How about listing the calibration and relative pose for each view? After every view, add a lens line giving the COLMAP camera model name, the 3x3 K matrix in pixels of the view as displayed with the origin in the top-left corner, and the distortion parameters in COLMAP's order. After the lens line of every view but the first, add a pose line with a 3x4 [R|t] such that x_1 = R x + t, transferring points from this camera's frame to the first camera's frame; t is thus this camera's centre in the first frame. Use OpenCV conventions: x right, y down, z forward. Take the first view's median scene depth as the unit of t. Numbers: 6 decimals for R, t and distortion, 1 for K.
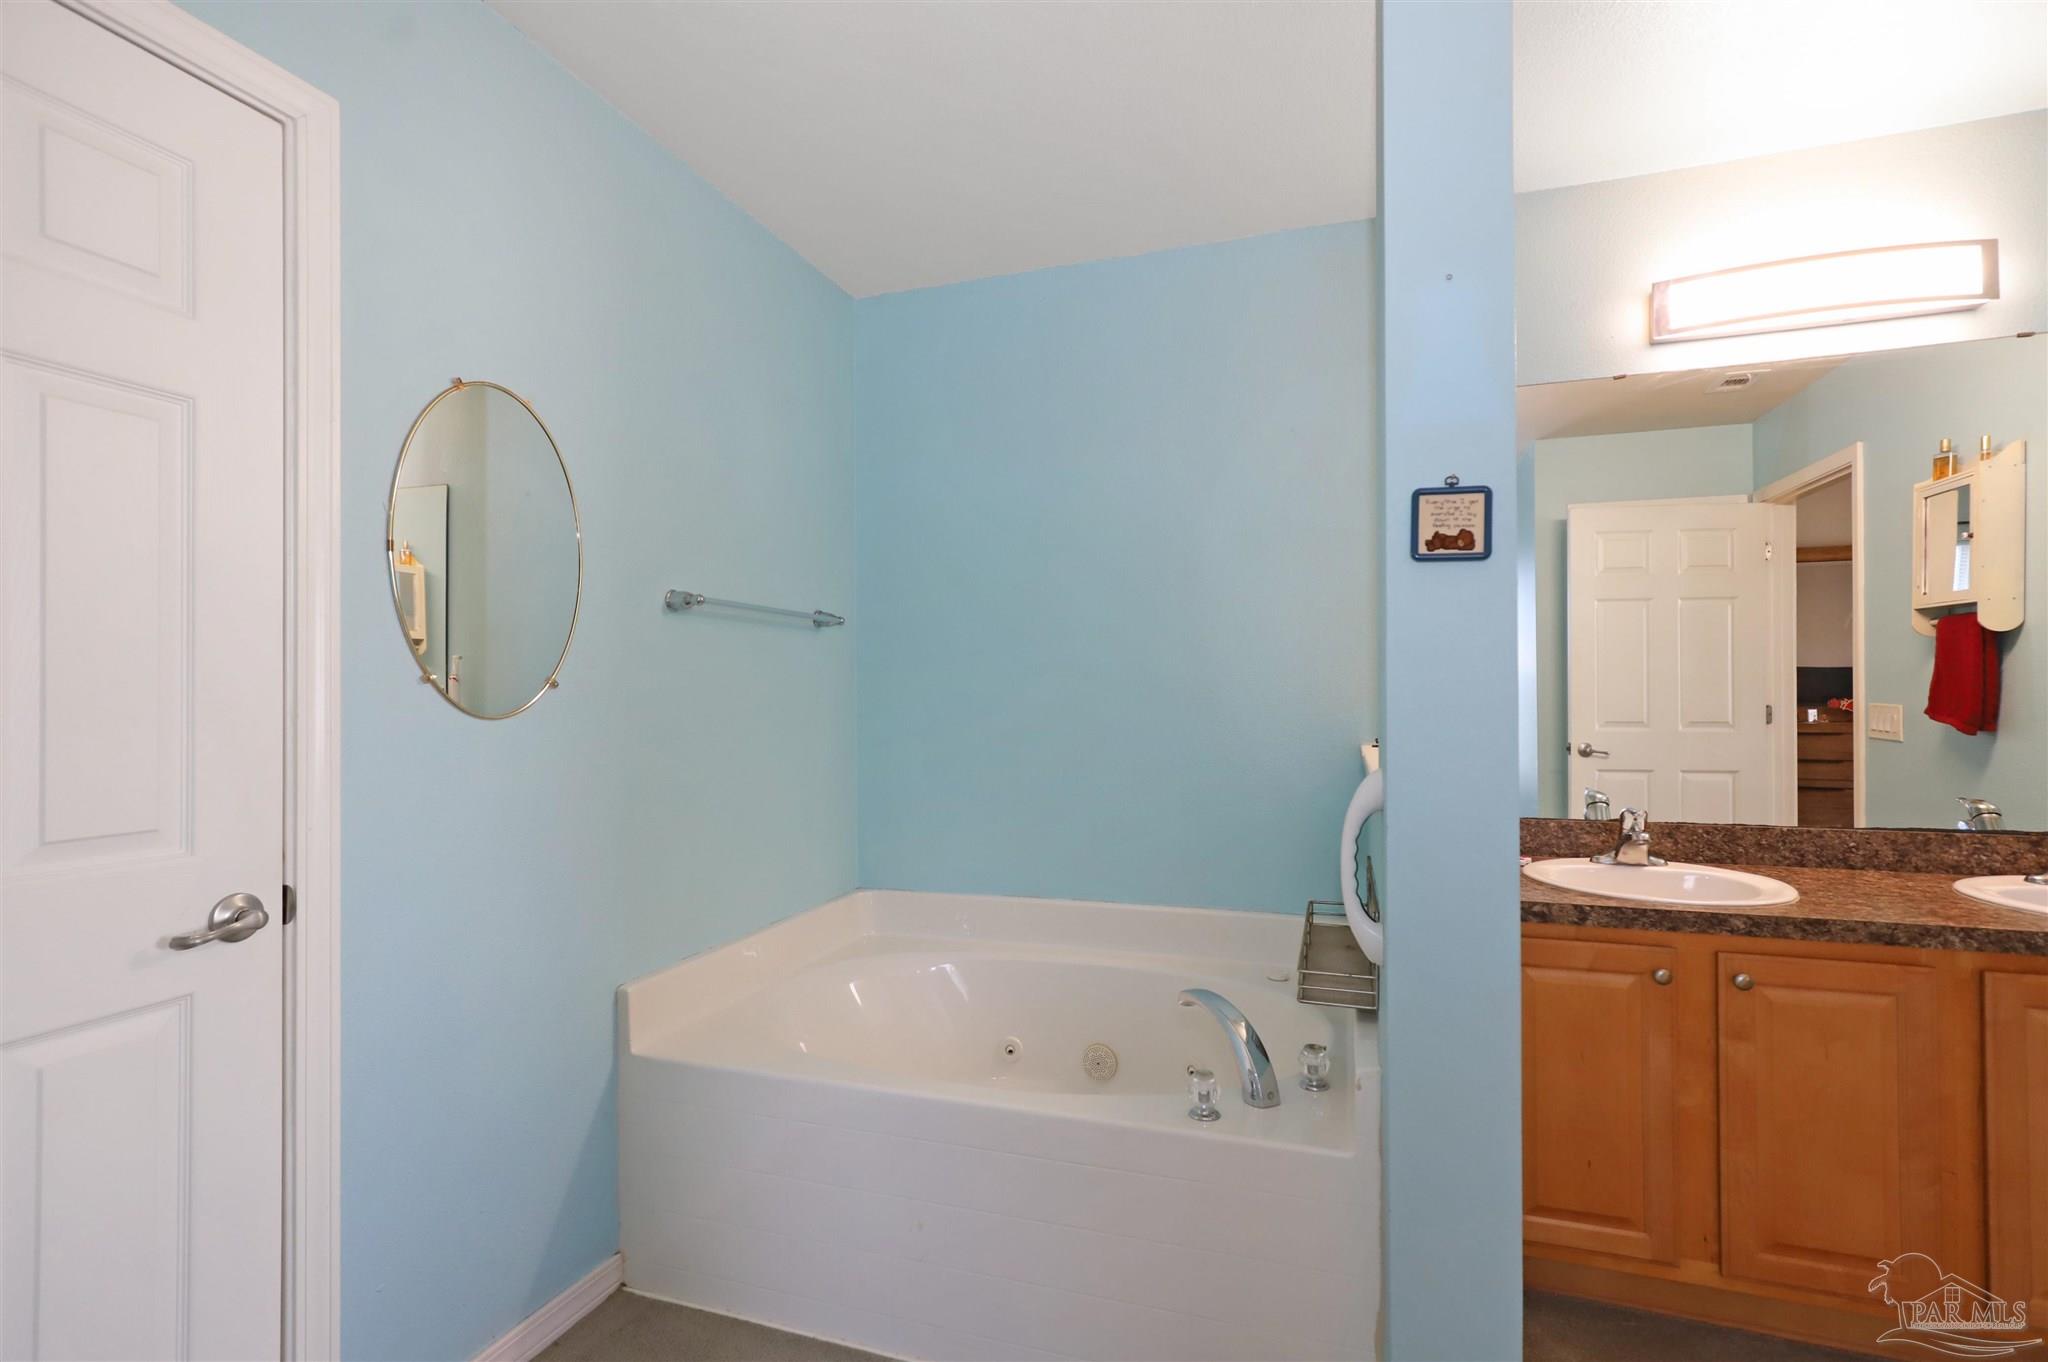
lens RADIAL K [[948.2, 0, 1015.7], [0, 948.2, 688.0], [0, 0, 1]] dist [-0.009492, 0.006676]
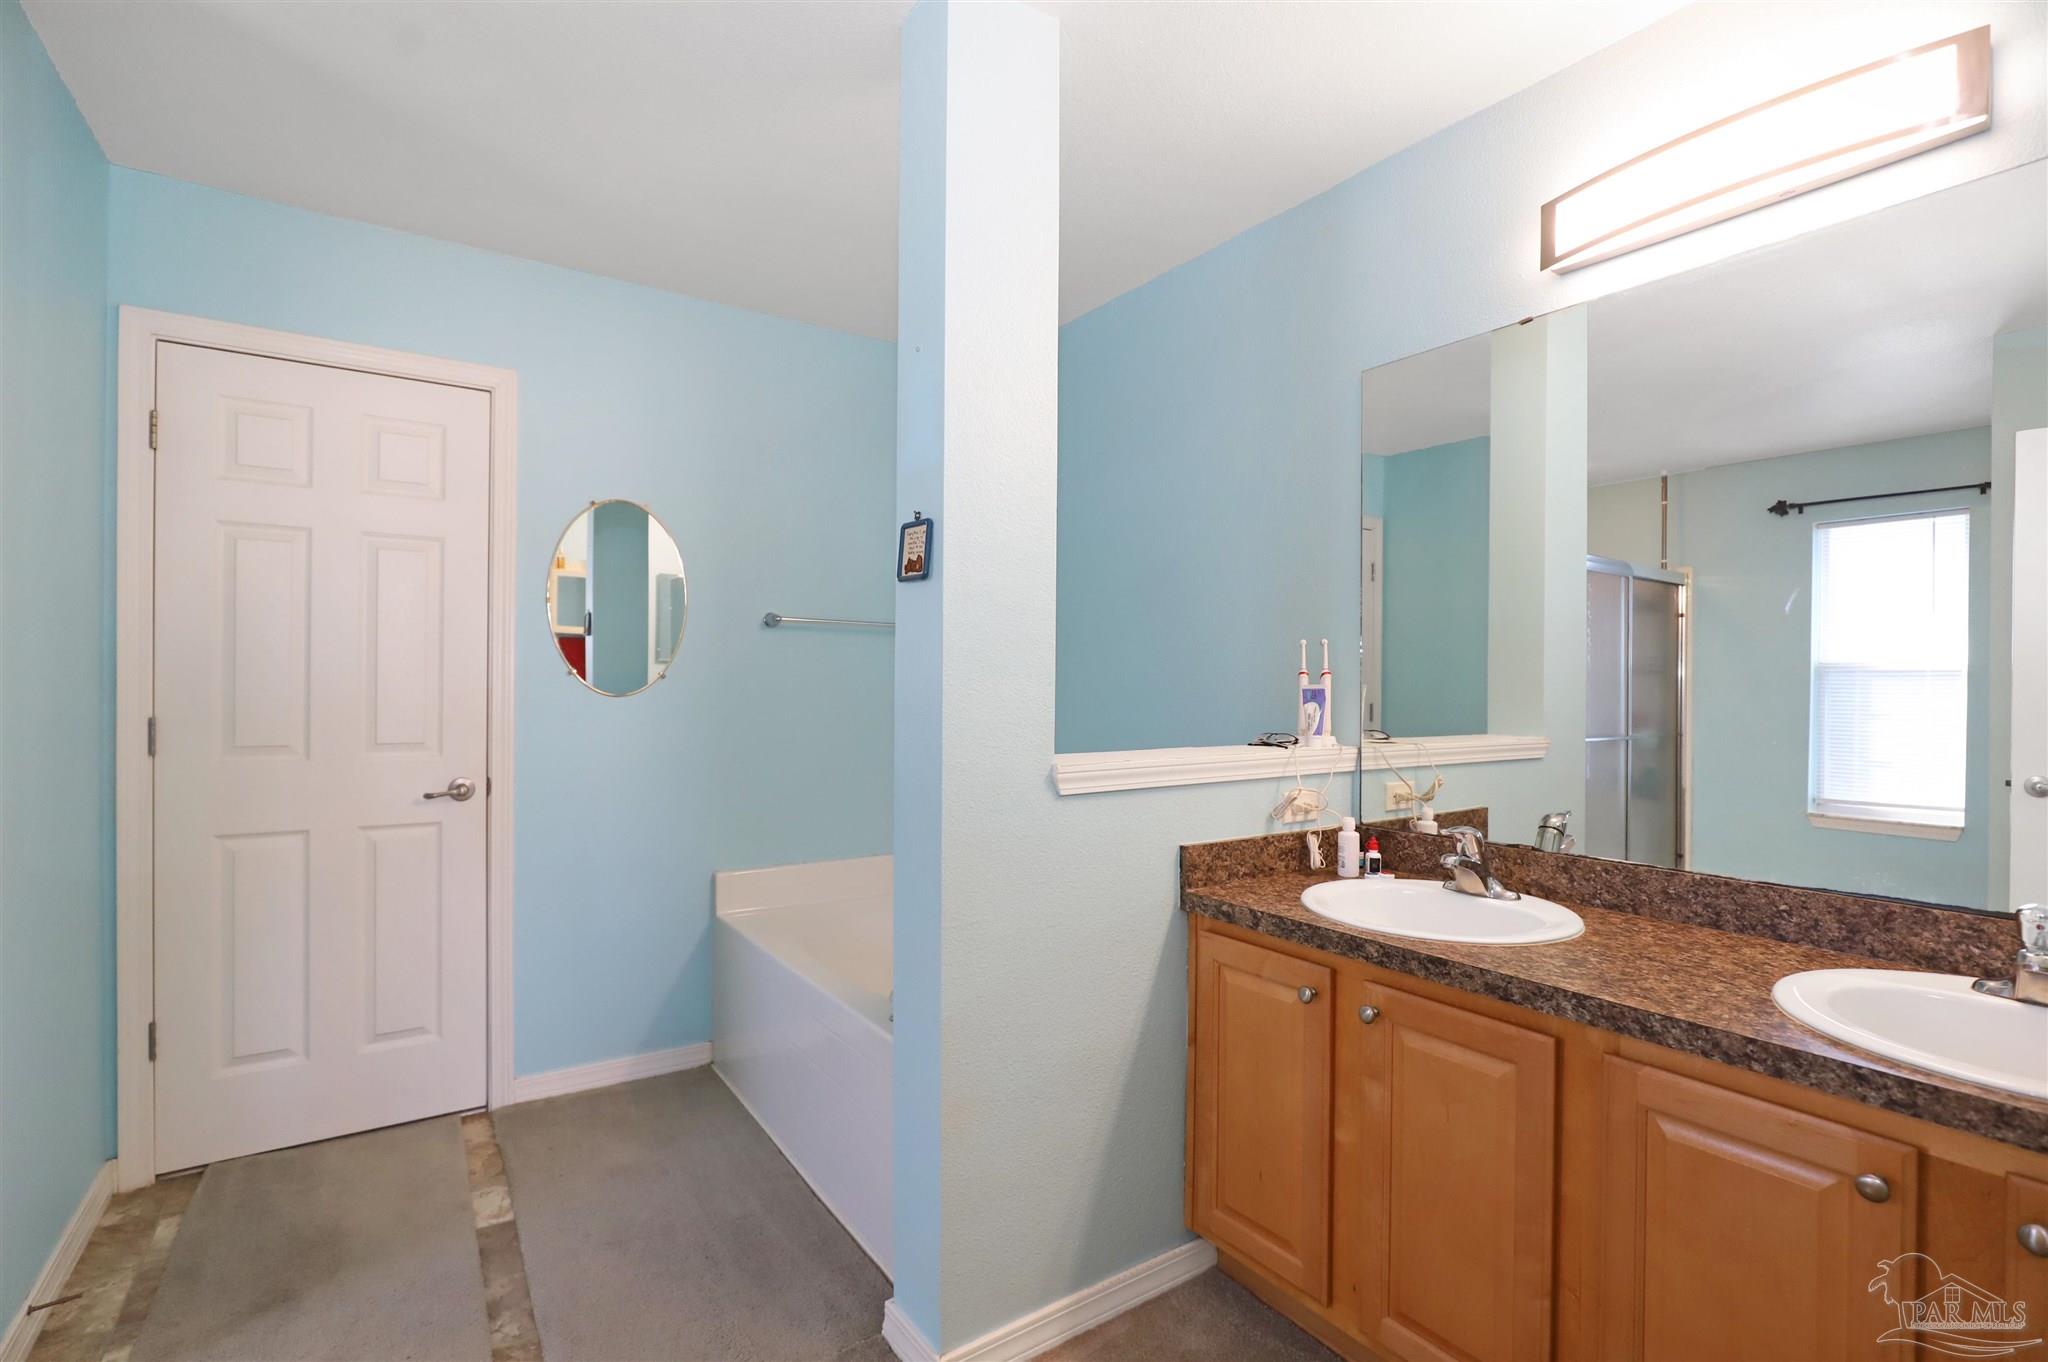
lens RADIAL K [[953.7, 0, 1036.1], [0, 953.7, 687.6], [0, 0, 1]] dist [-0.013706, 0.000916]
pose [[0.802950, 0.014405, -0.595873, 0.871051], [-0.010843, 0.999896, 0.009561, -0.006240], [0.595948, -0.001216, 0.803022, 0.065476]]
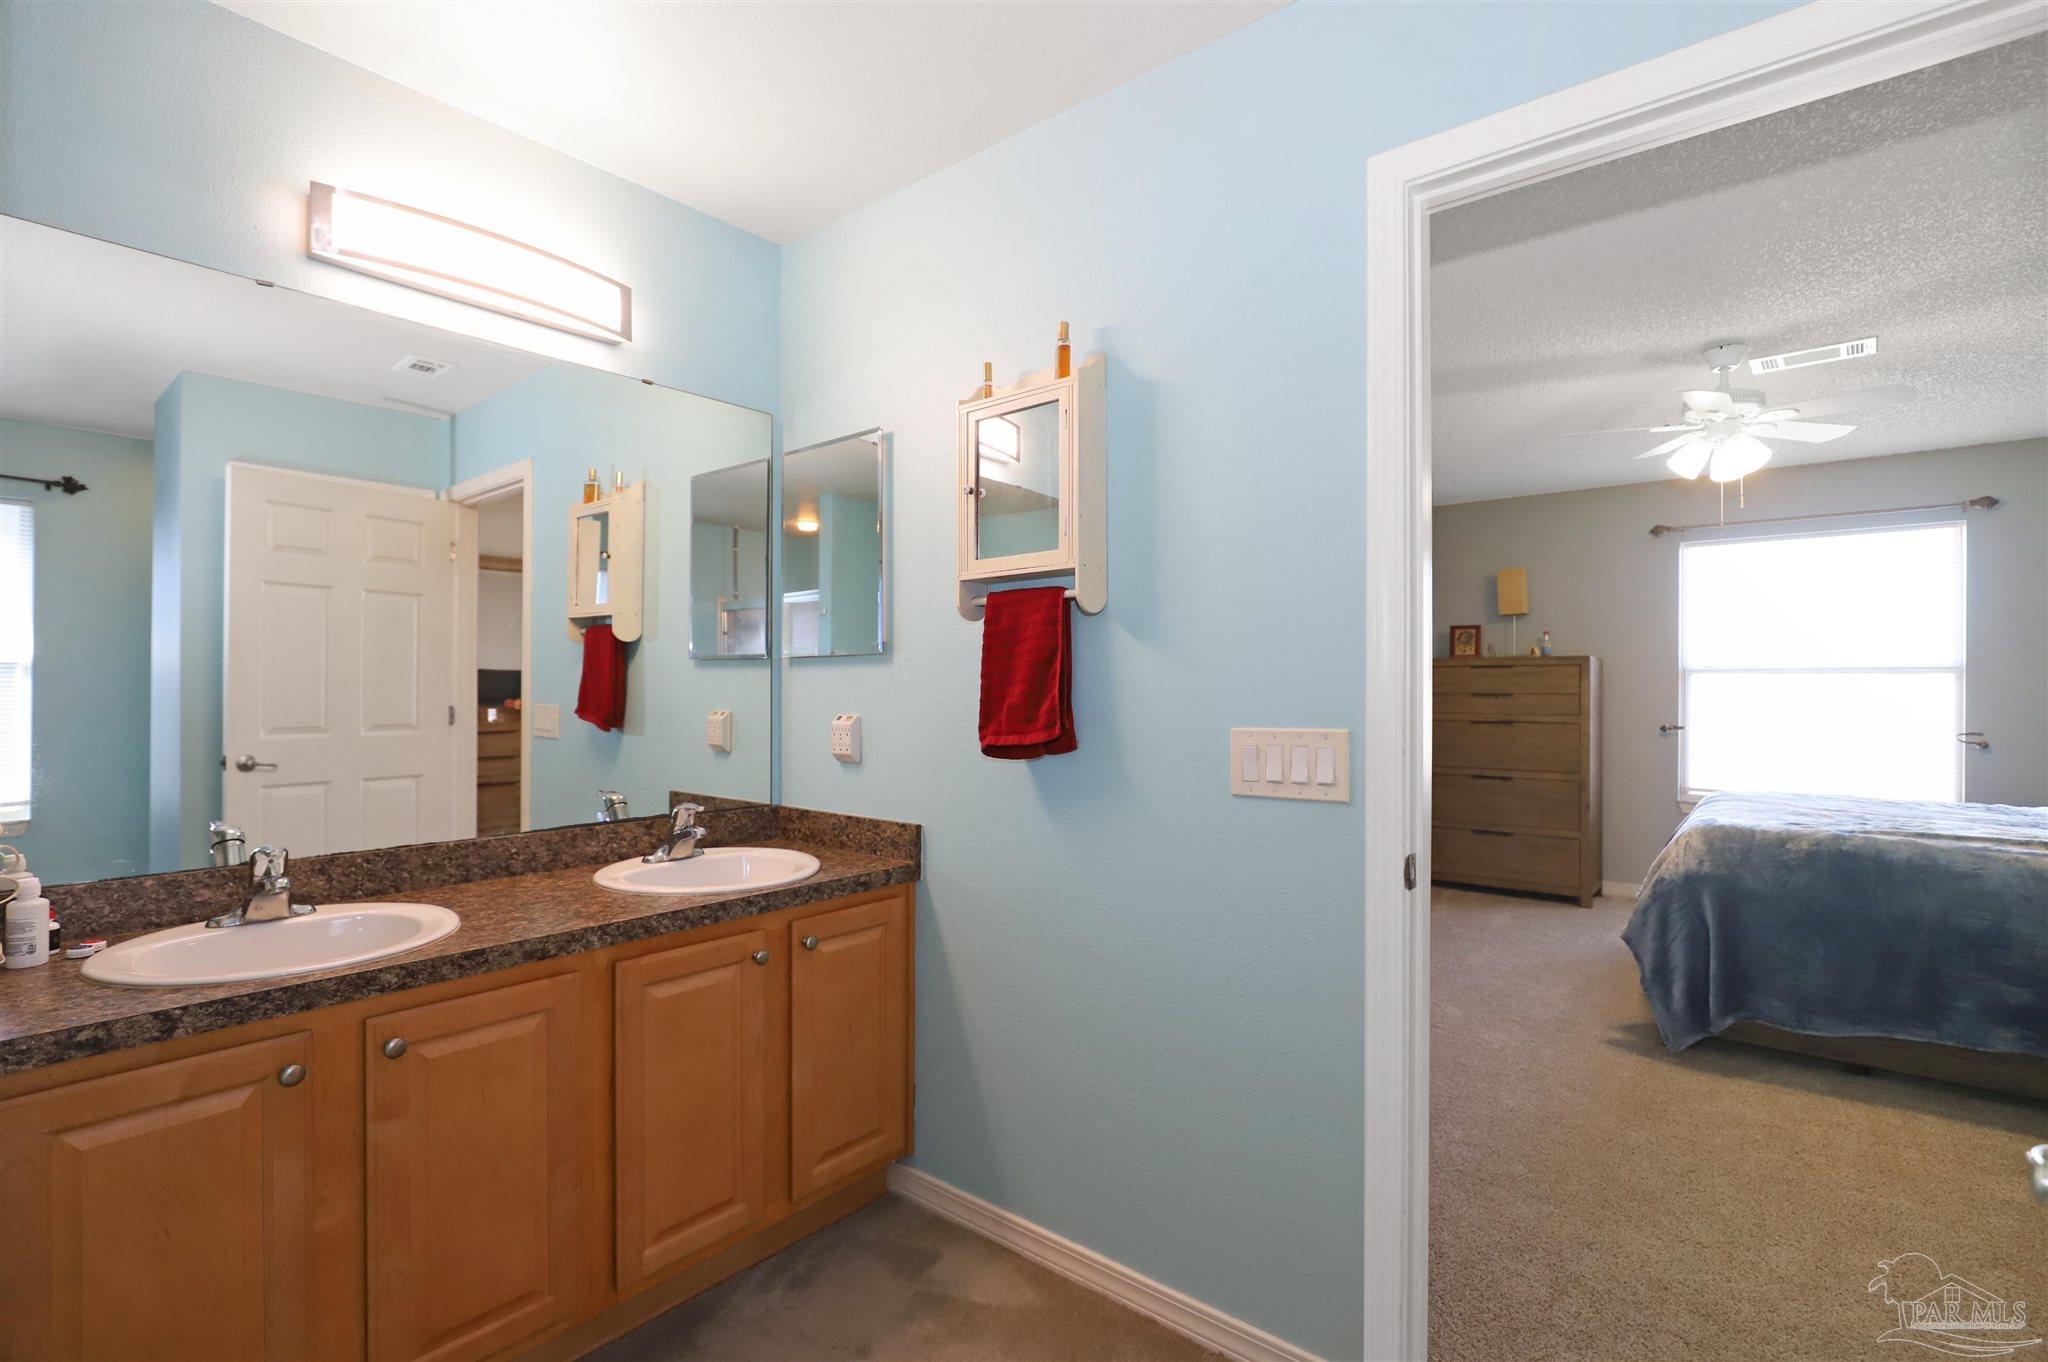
lens RADIAL K [[947.7, 0, 1024.0], [0, 947.7, 681.0], [0, 0, 1]] dist [-0.013192, 0.001002]
pose [[0.355018, 0.013351, 0.934764, 0.162769], [-0.006652, 0.999909, -0.011756, -0.001493], [-0.934836, -0.002044, 0.355074, 0.165731]]
